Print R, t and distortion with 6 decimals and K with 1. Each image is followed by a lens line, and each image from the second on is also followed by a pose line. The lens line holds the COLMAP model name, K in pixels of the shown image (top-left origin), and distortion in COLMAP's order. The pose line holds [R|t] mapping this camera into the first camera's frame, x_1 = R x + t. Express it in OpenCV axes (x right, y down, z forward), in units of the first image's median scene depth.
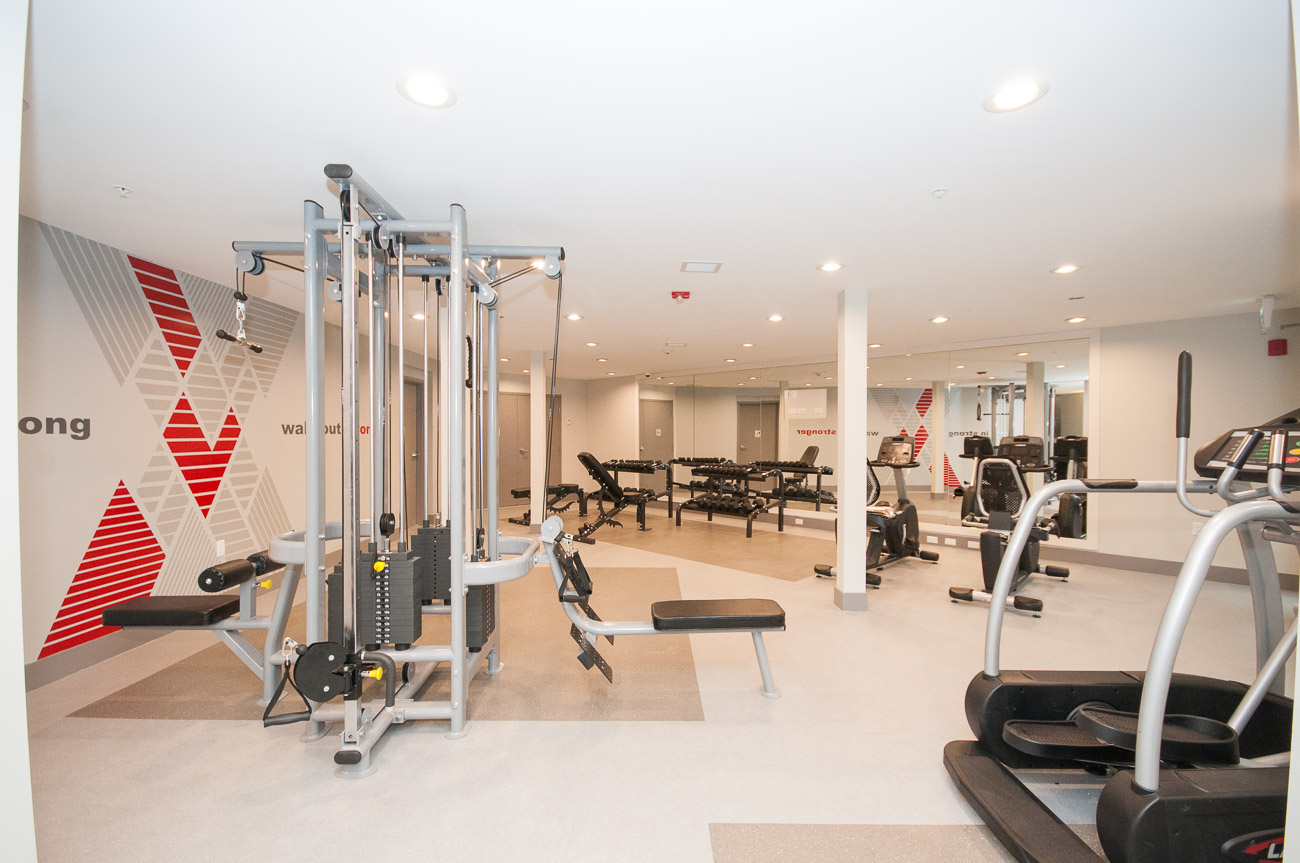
lens RADIAL K [[589.6, 0, 650.0], [0, 589.6, 431.5], [0, 0, 1]] dist [0.000220, 0.000182]
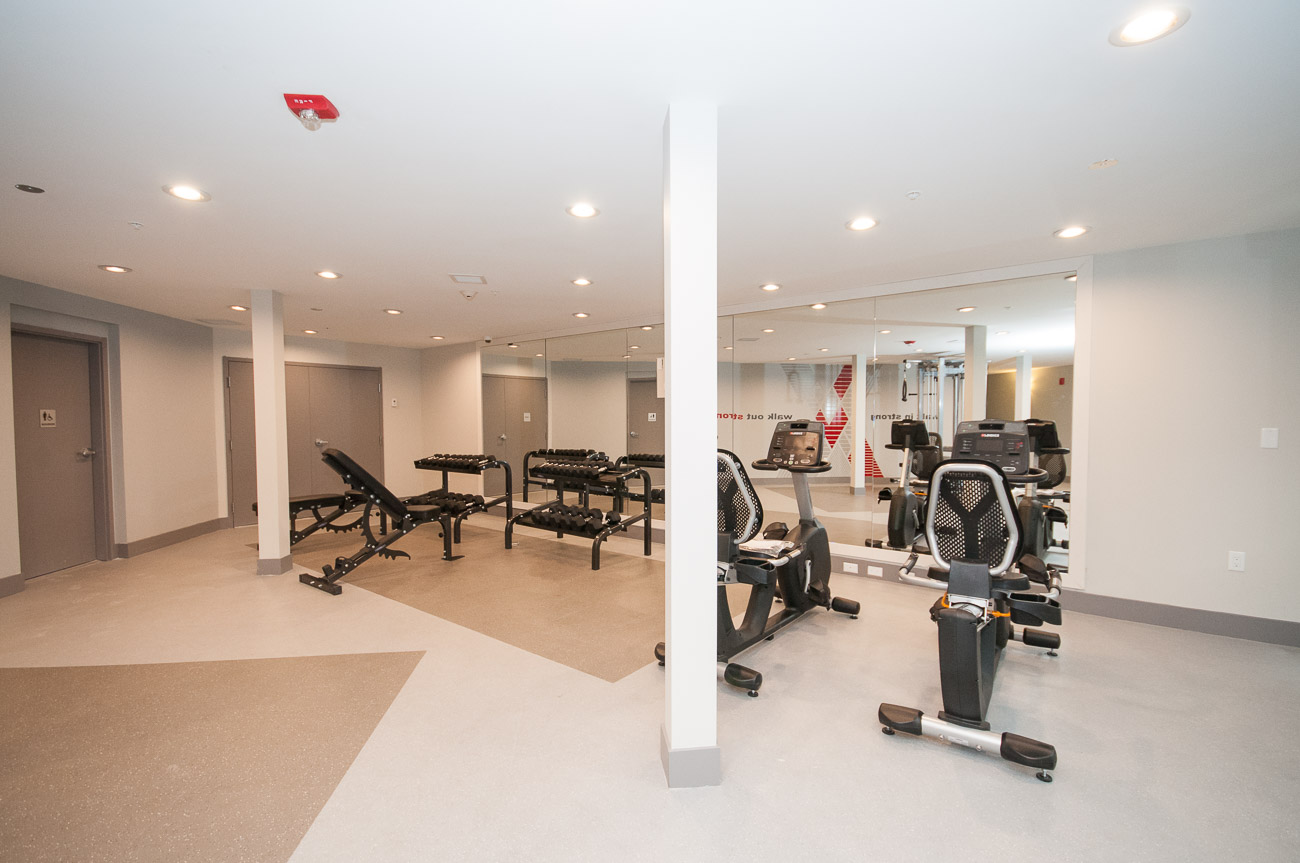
lens RADIAL K [[583.9, 0, 650.0], [0, 583.9, 431.5], [0, 0, 1]] dist [-0.011027, -0.000027]
pose [[0.993676, -0.007083, 0.112065, 0.155179], [0.004197, 0.999654, 0.025975, 0.001918], [-0.112211, -0.025341, 0.993361, 0.321282]]
